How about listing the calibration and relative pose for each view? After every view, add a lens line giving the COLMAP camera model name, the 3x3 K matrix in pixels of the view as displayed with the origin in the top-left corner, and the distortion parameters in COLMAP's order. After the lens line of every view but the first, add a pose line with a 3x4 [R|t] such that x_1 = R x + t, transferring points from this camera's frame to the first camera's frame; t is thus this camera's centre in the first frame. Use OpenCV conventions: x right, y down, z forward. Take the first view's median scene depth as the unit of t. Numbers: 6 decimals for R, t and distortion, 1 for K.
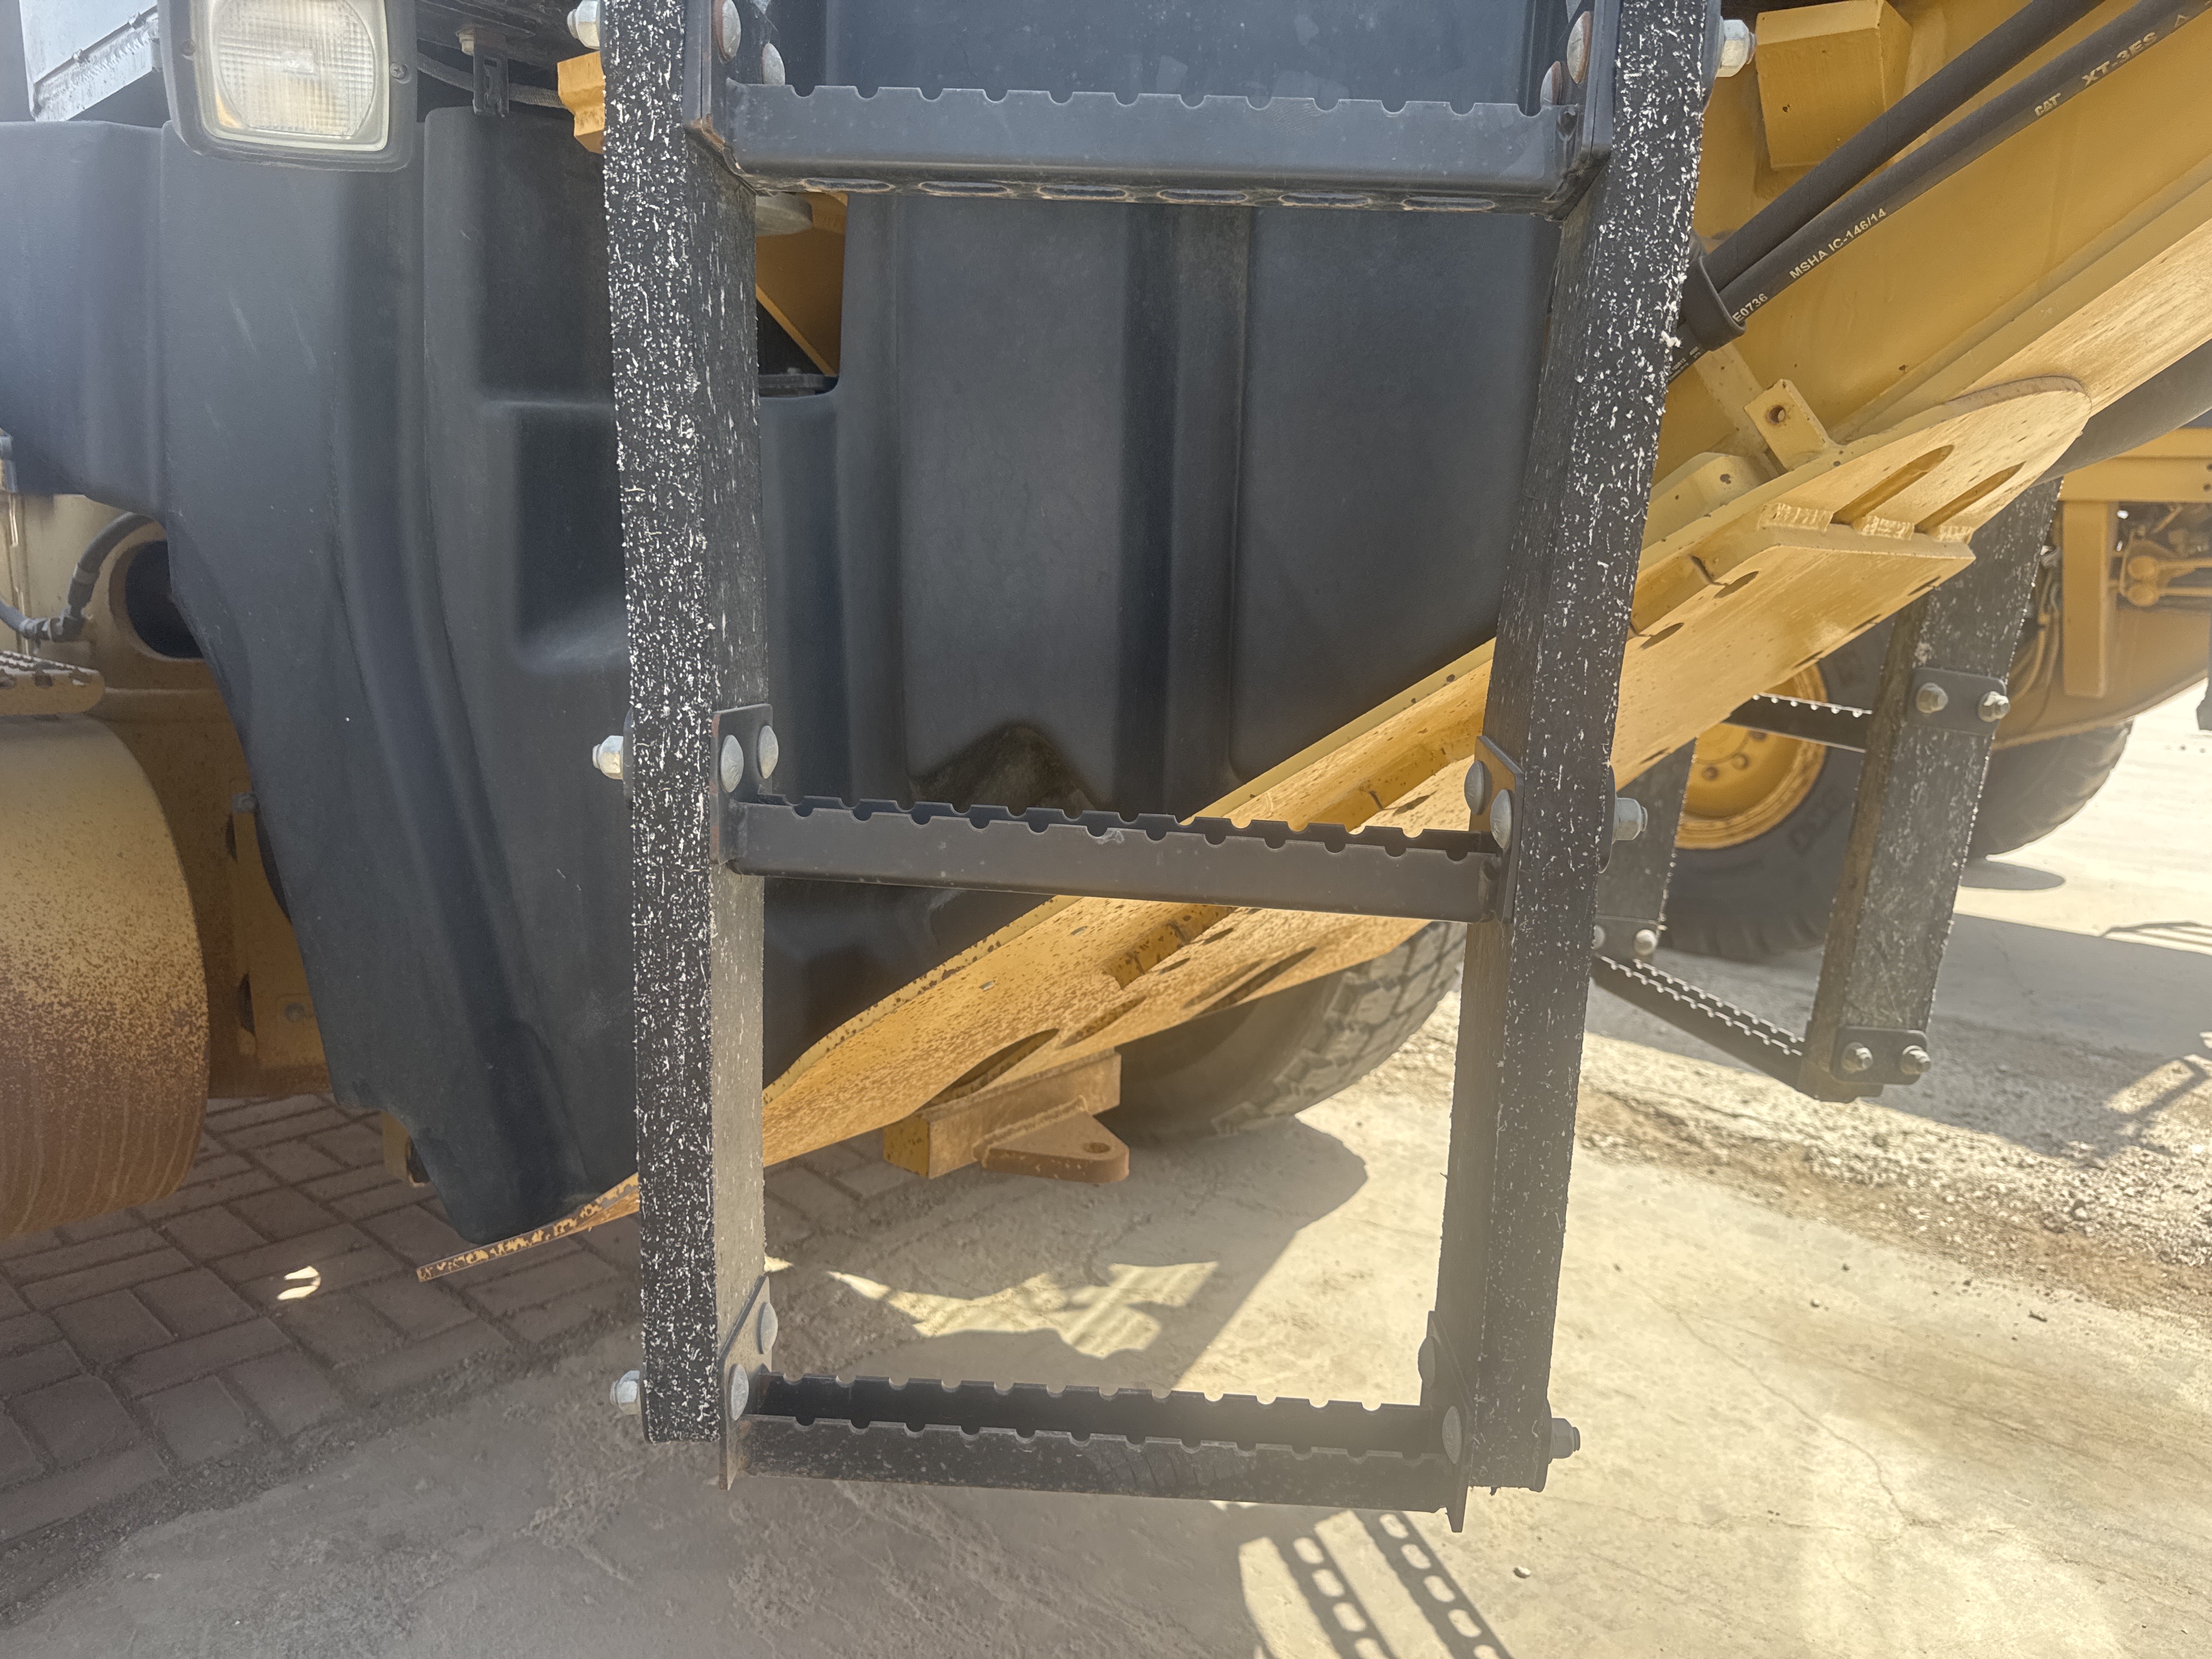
lens RADIAL K [[1591.3, 0, 1106.0], [0, 1591.3, 829.5], [0, 0, 1]] dist [-0.006058, -0.004094]
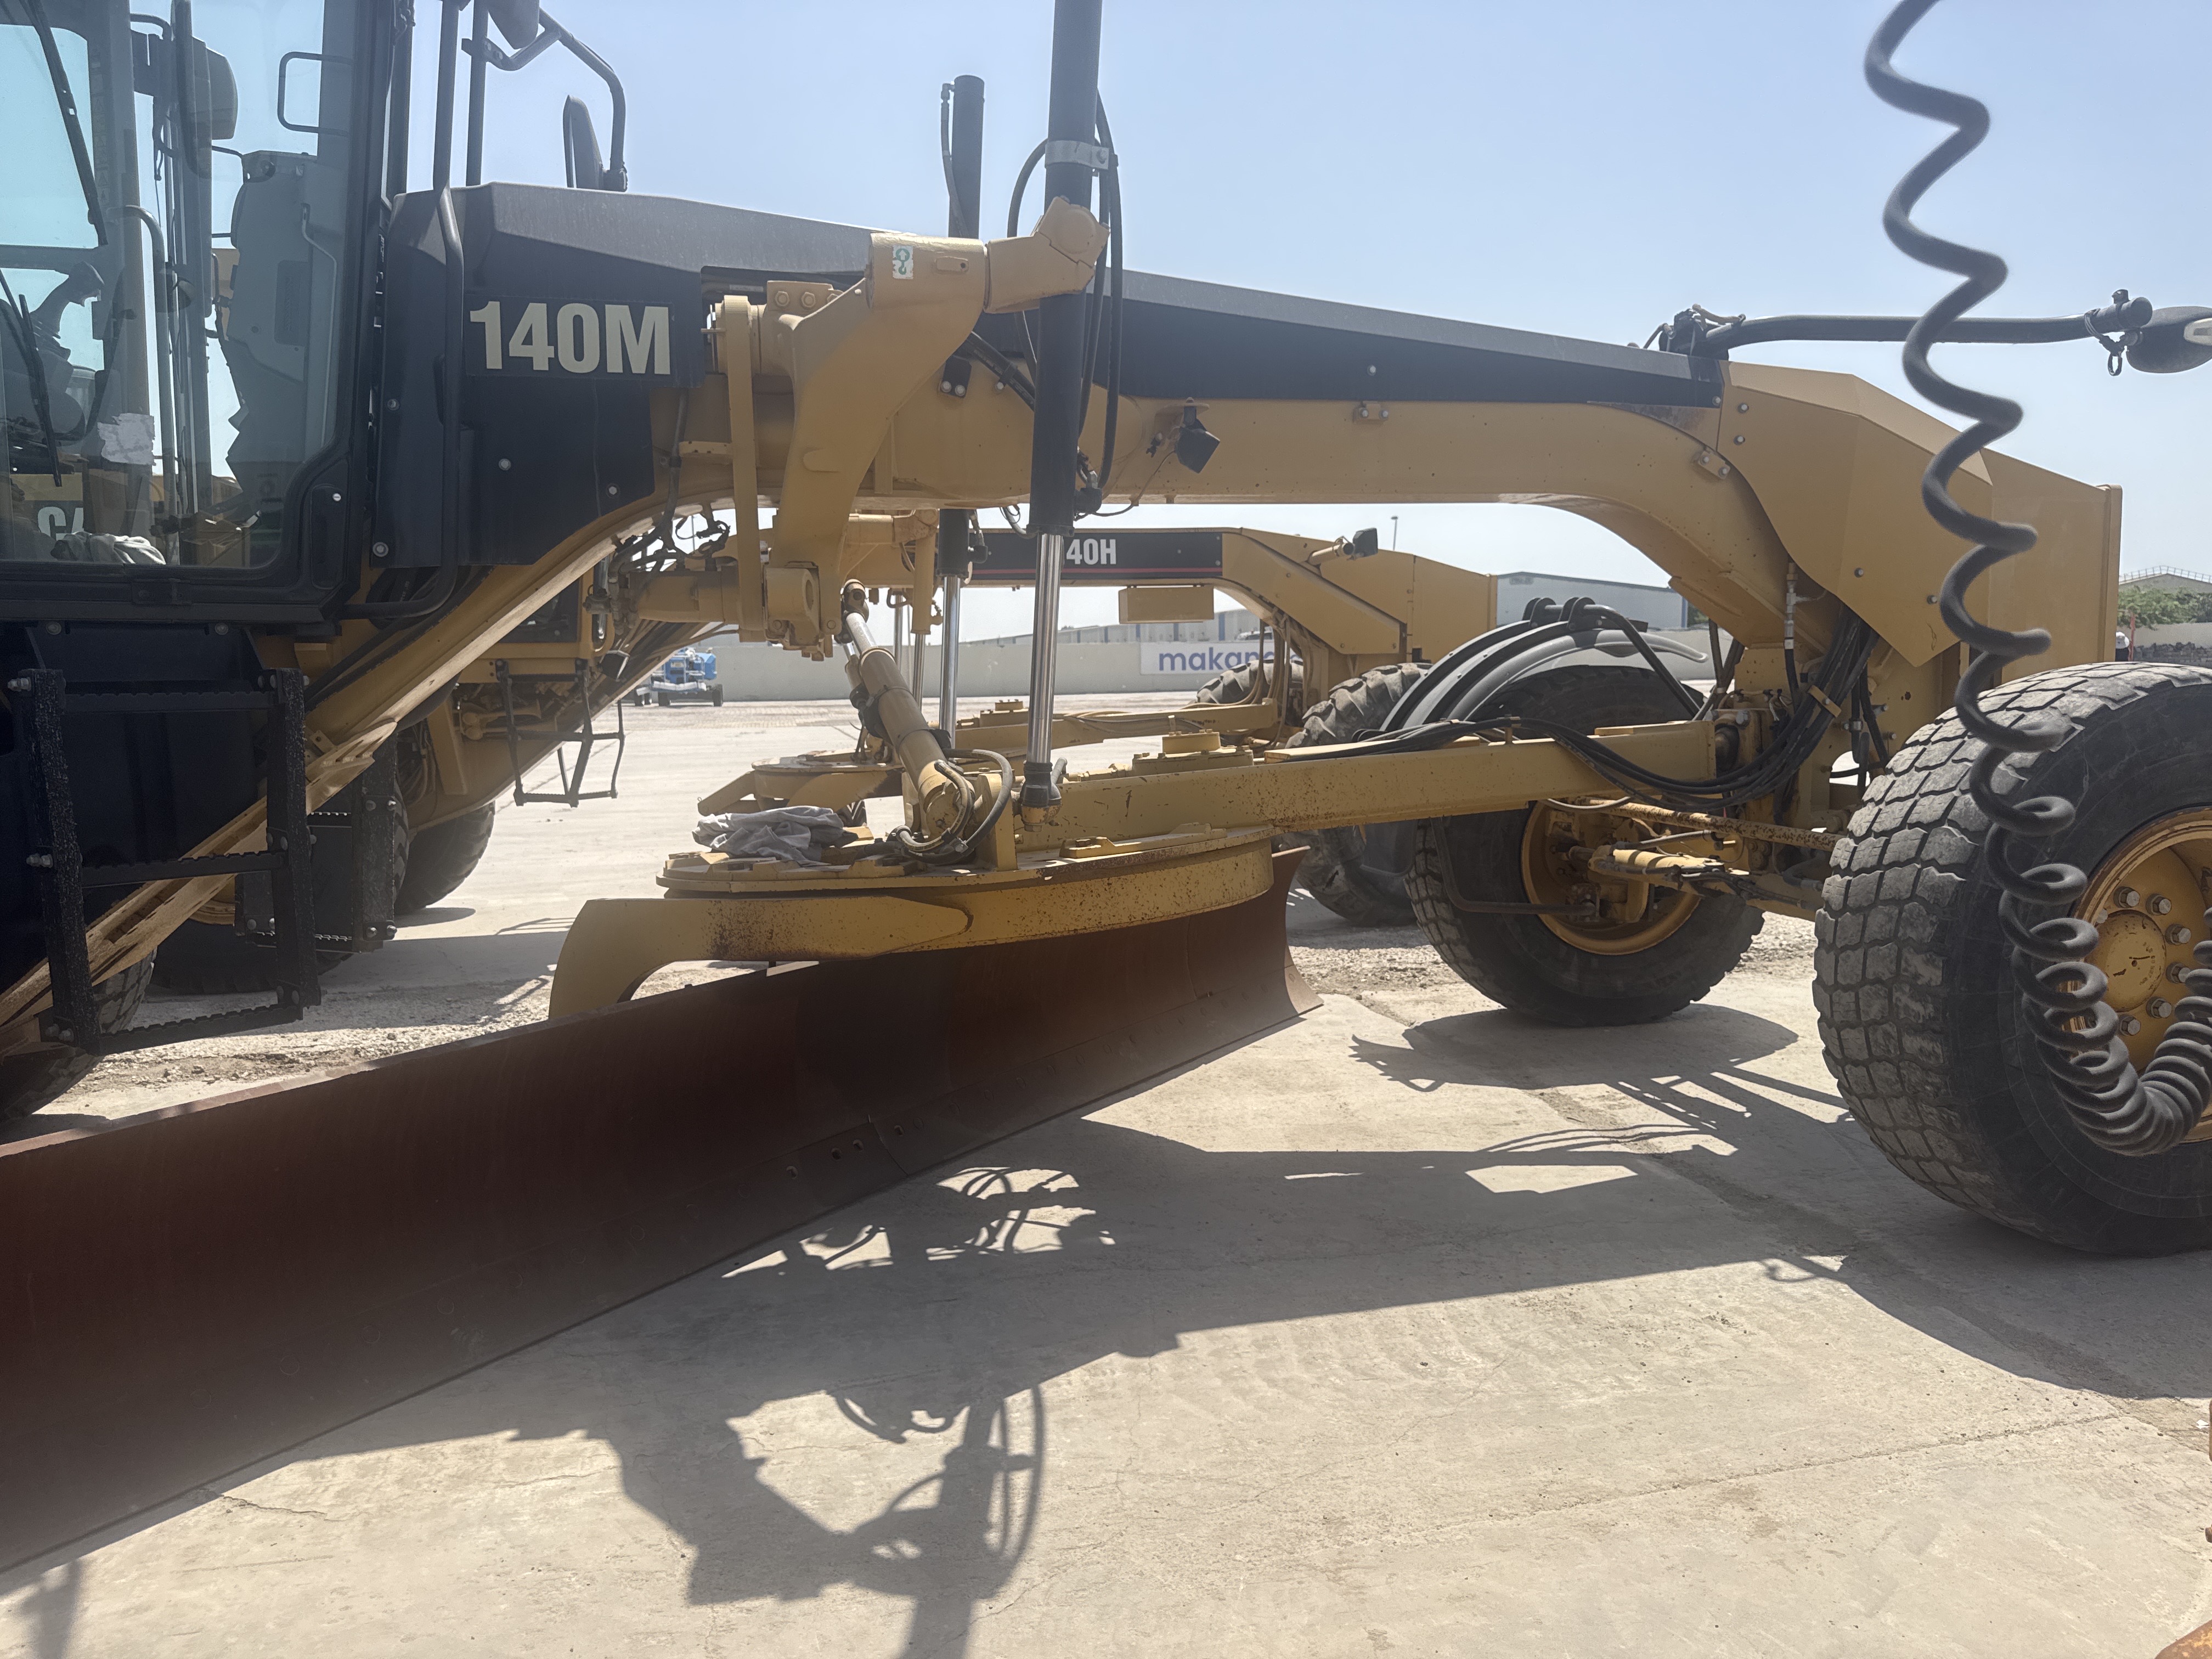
lens RADIAL K [[1591.3, 0, 1106.0], [0, 1591.3, 829.5], [0, 0, 1]] dist [-0.006058, -0.004094]
pose [[0.602771, -0.137797, 0.785926, -0.443659], [0.194692, 0.980604, 0.022610, 0.072266], [-0.773797, 0.139385, 0.617907, -0.846604]]
